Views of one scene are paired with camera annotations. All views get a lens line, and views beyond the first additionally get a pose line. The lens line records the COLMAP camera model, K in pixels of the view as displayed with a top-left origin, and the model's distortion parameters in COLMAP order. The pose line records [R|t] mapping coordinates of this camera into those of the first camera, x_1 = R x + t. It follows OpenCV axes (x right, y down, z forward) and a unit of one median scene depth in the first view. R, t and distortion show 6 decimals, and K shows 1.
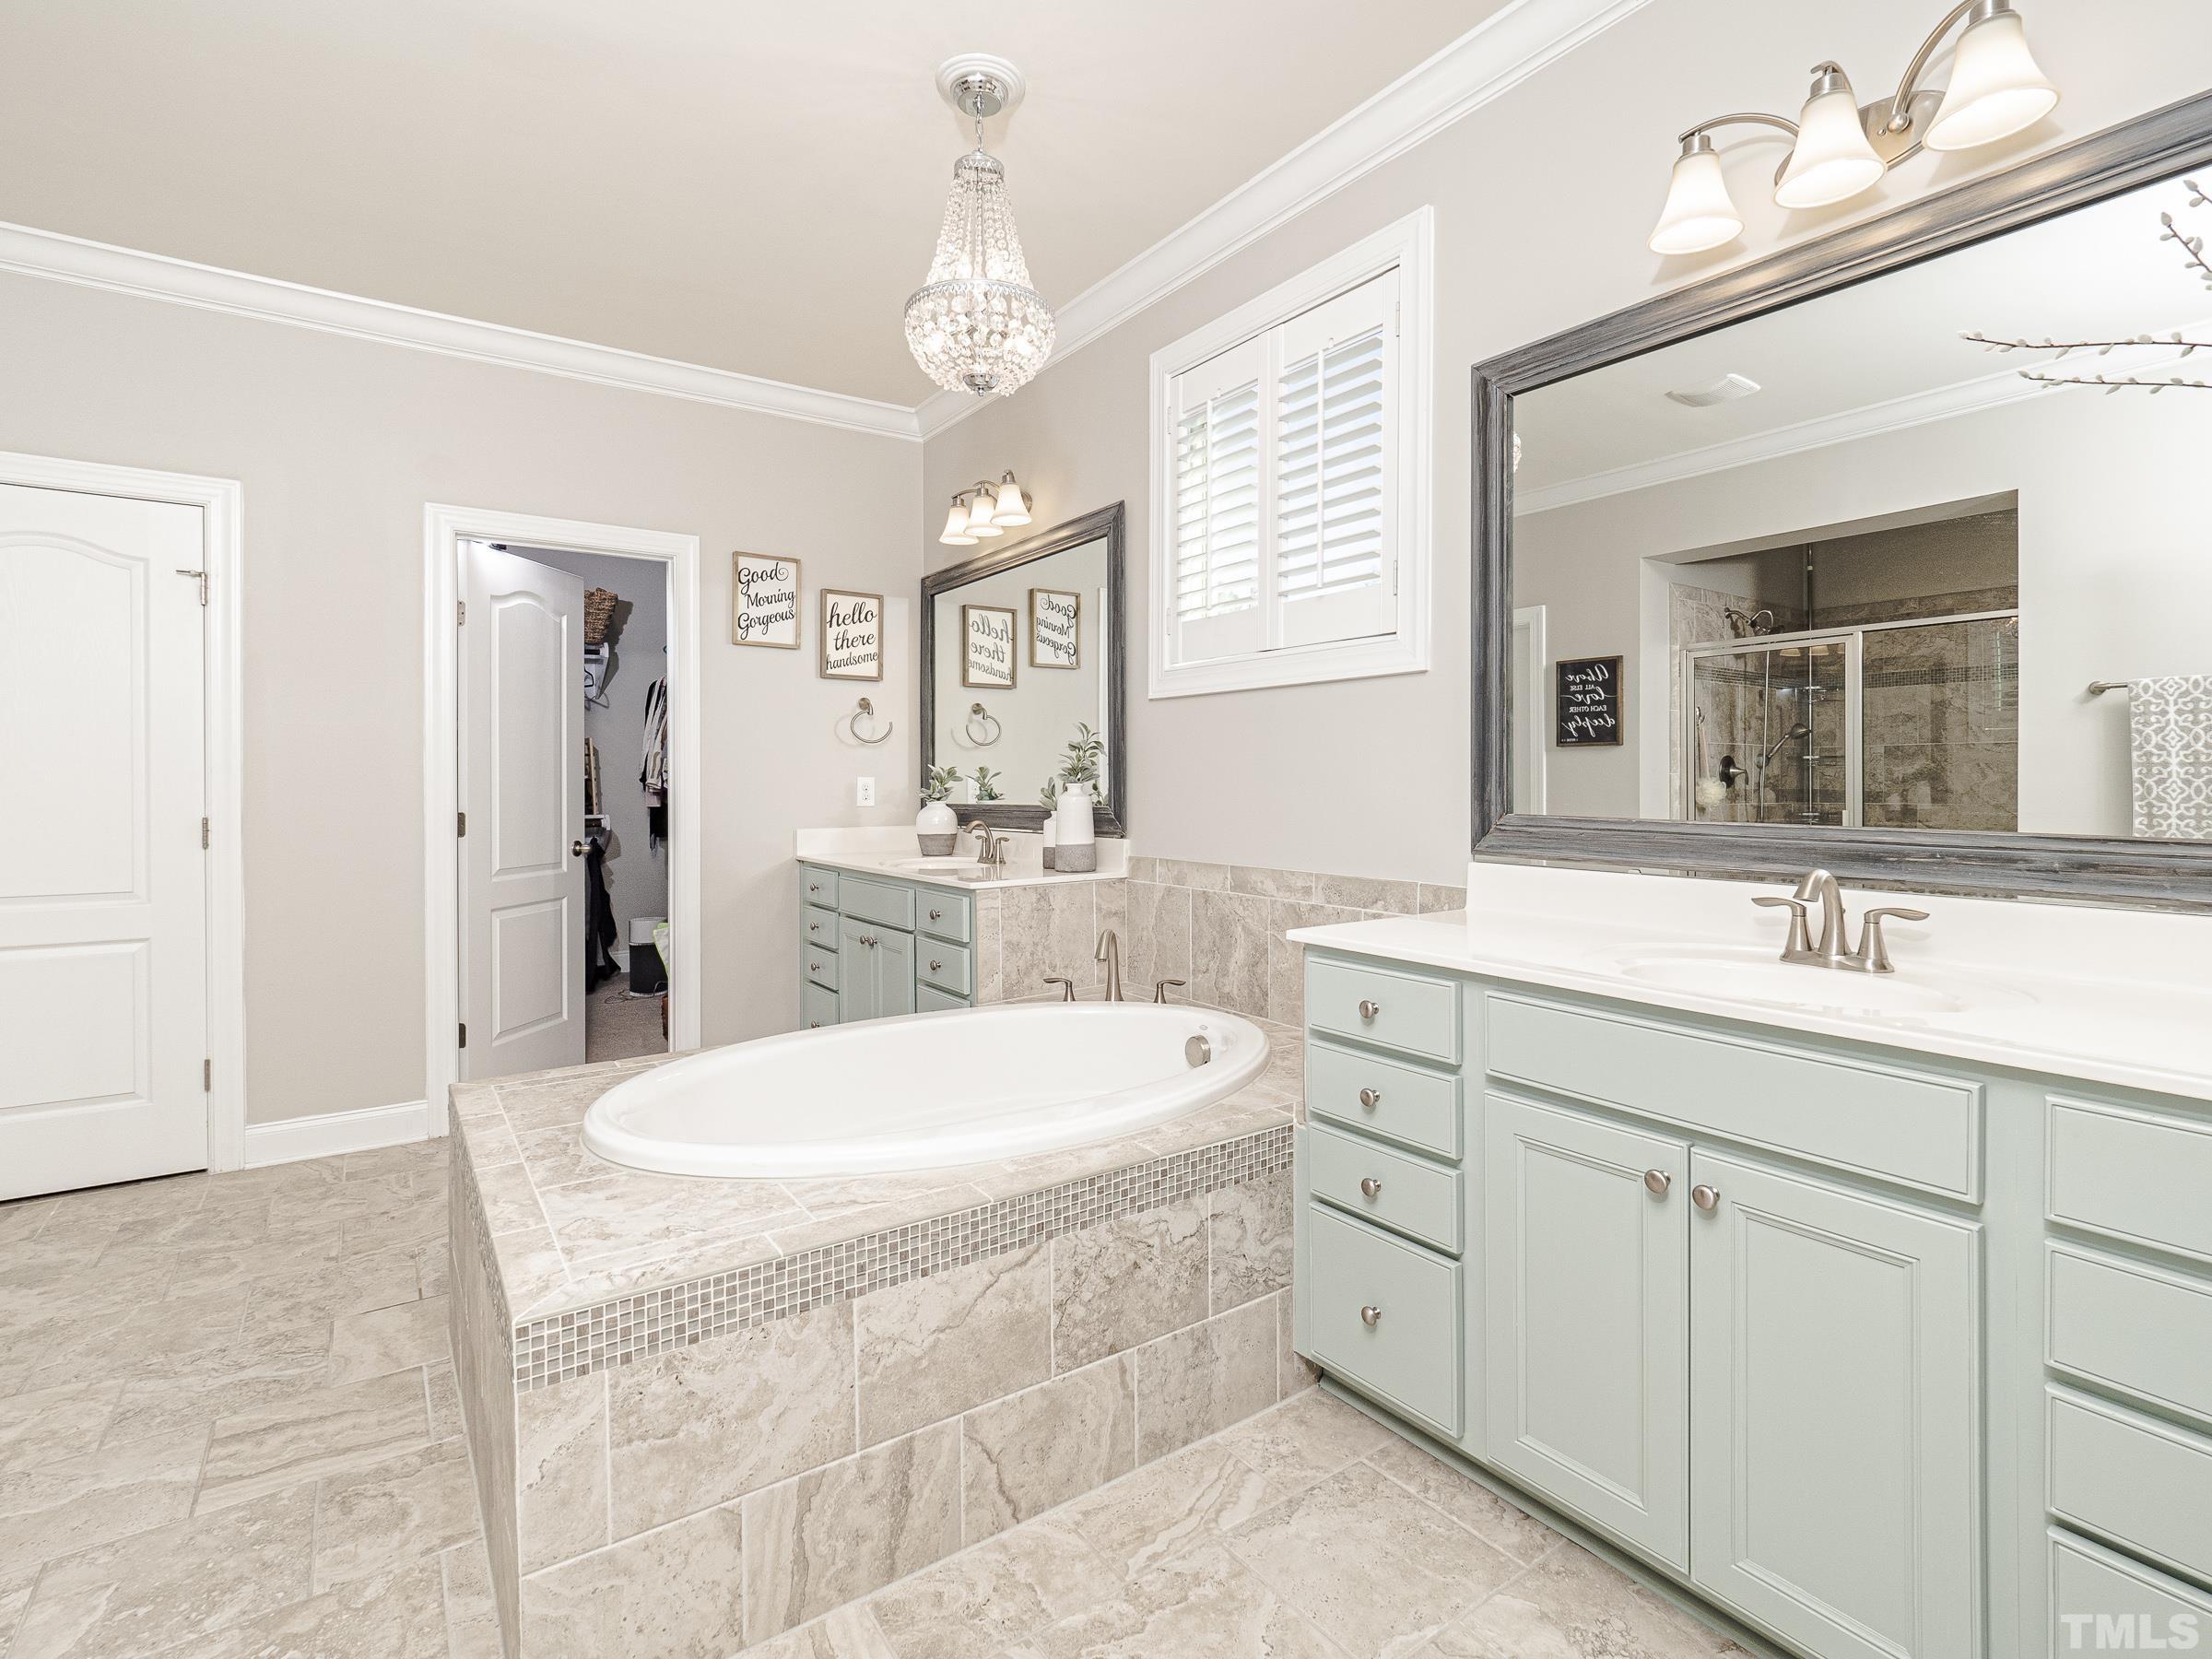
lens RADIAL K [[1090.9, 0, 1111.9], [0, 1090.9, 771.2], [0, 0, 1]] dist [-0.002376, -0.005618]
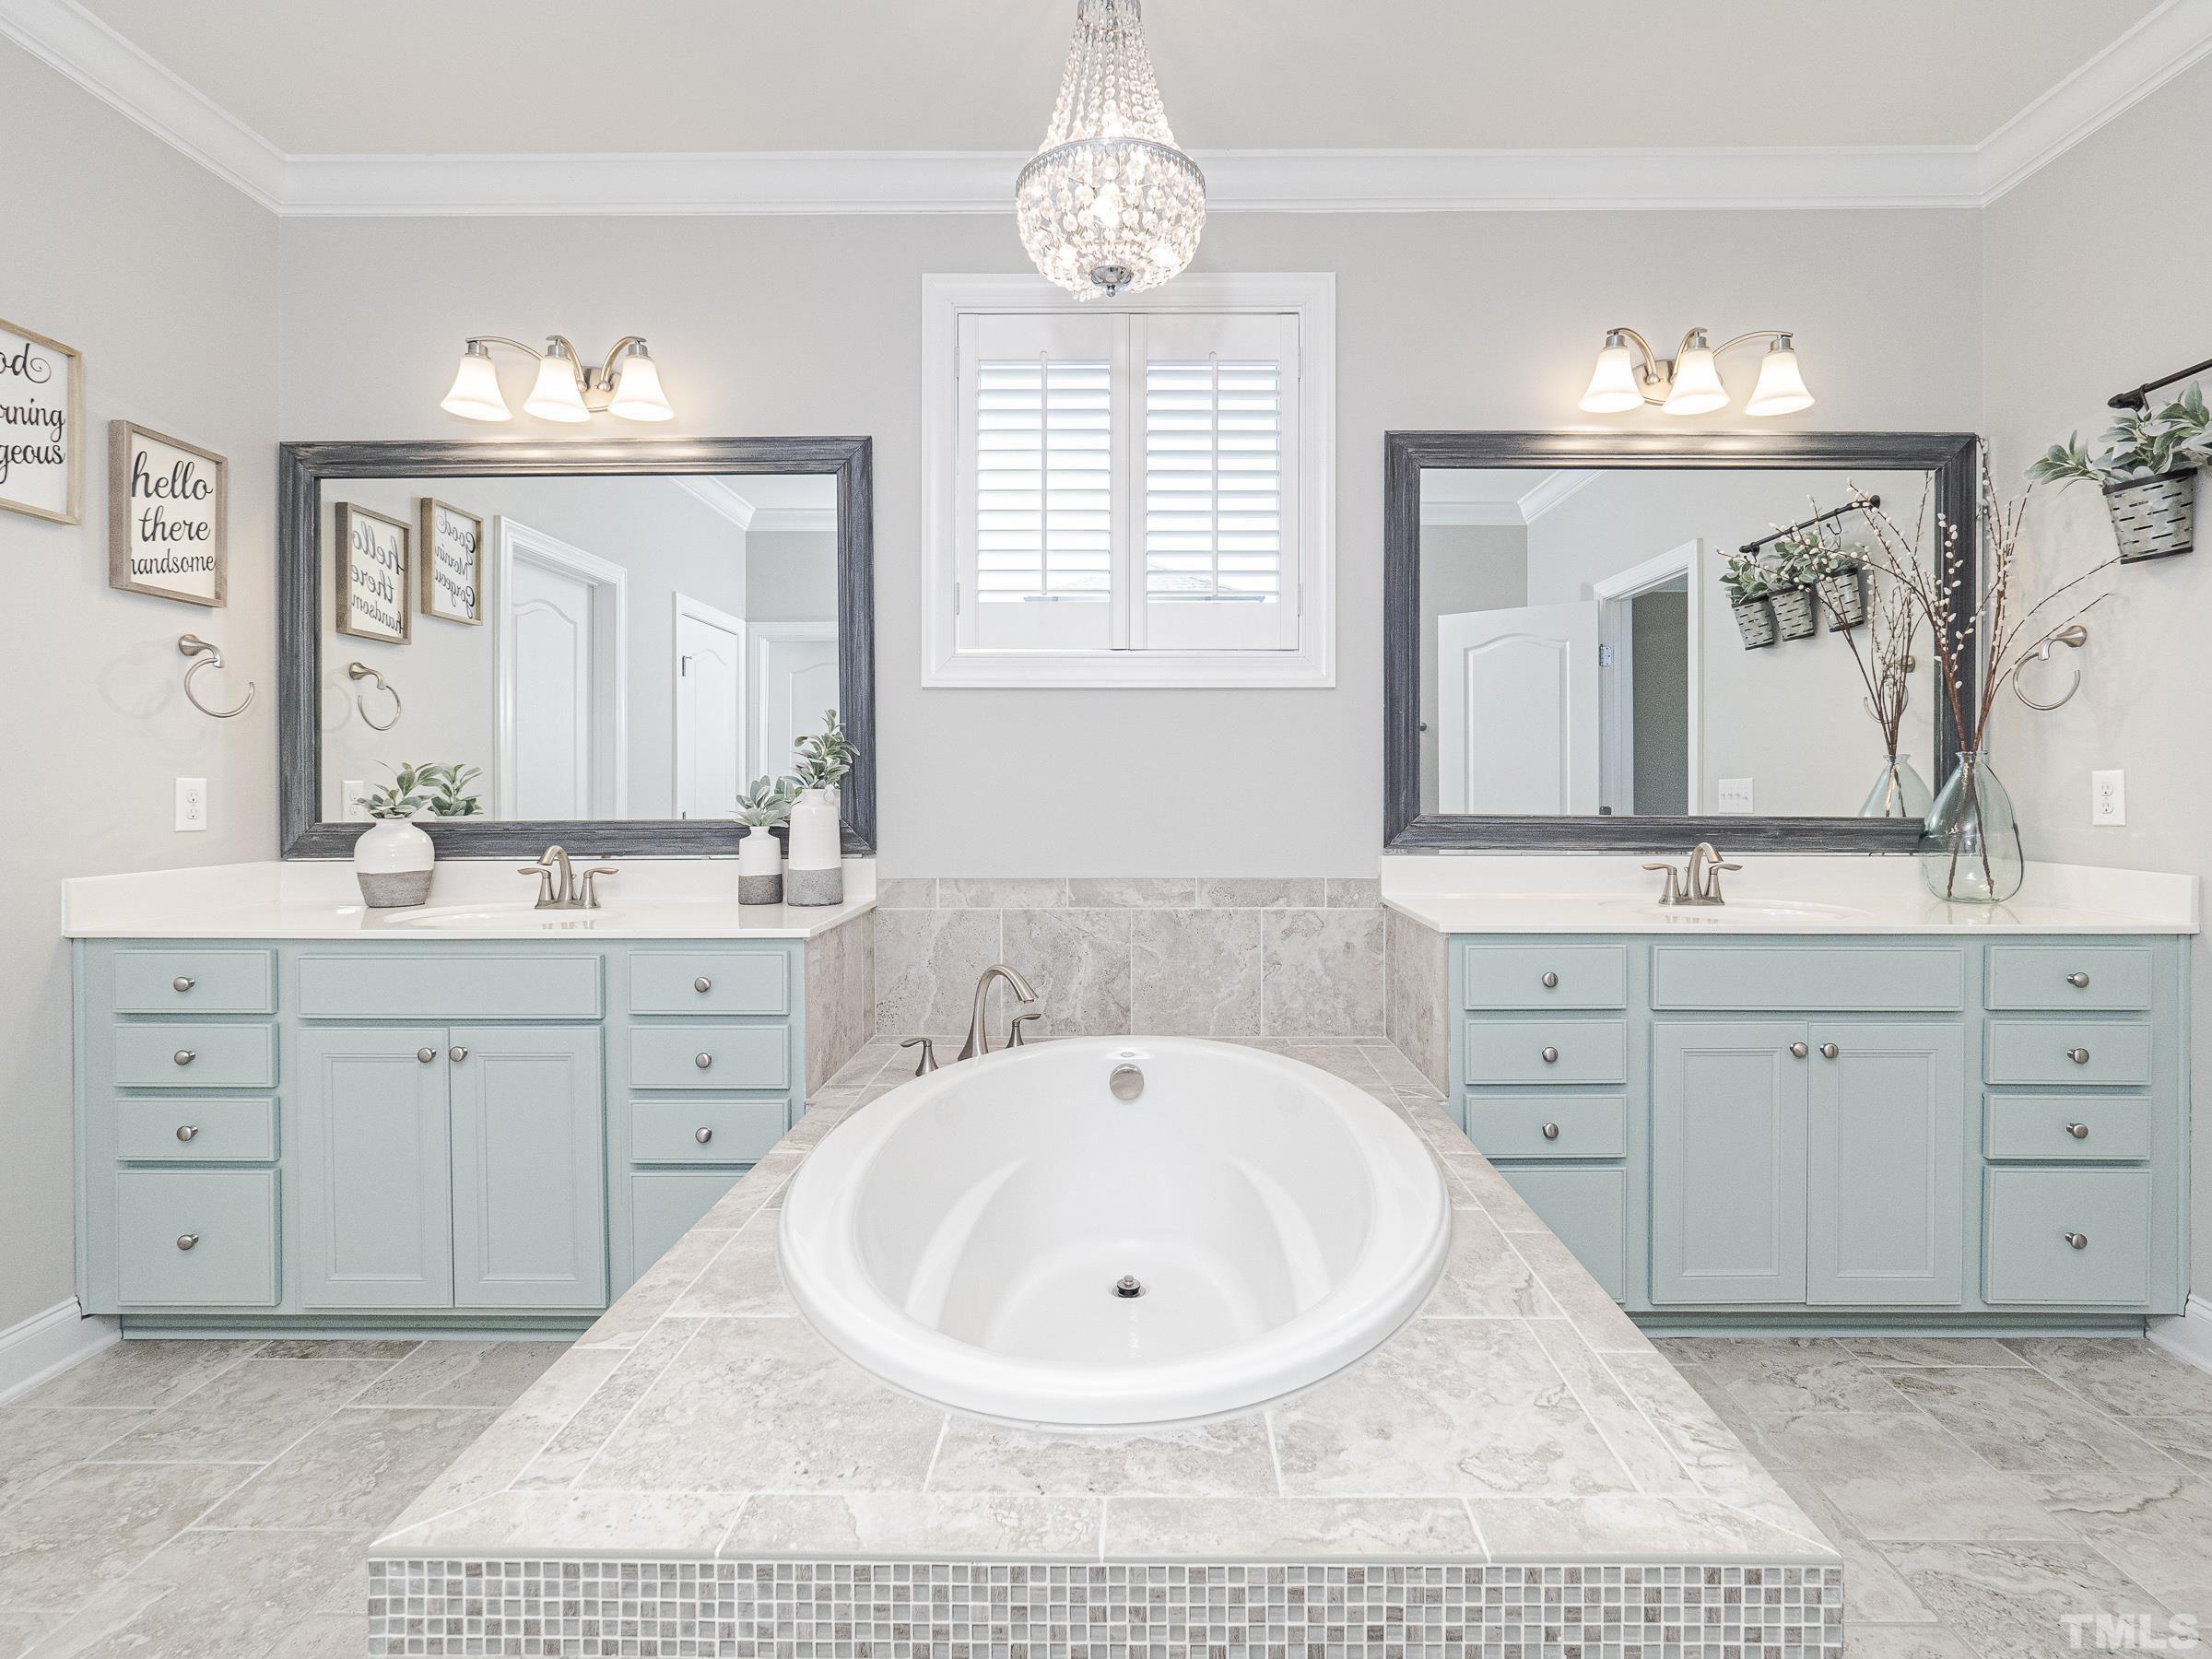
lens RADIAL K [[1088.2, 0, 1142.1], [0, 1088.2, 780.3], [0, 0, 1]] dist [-0.003396, -0.000924]
pose [[0.565363, 0.008957, 0.824793, -0.538627], [-0.007868, 0.999954, -0.005466, 0.007457], [-0.824804, -0.003399, 0.565408, 0.383292]]
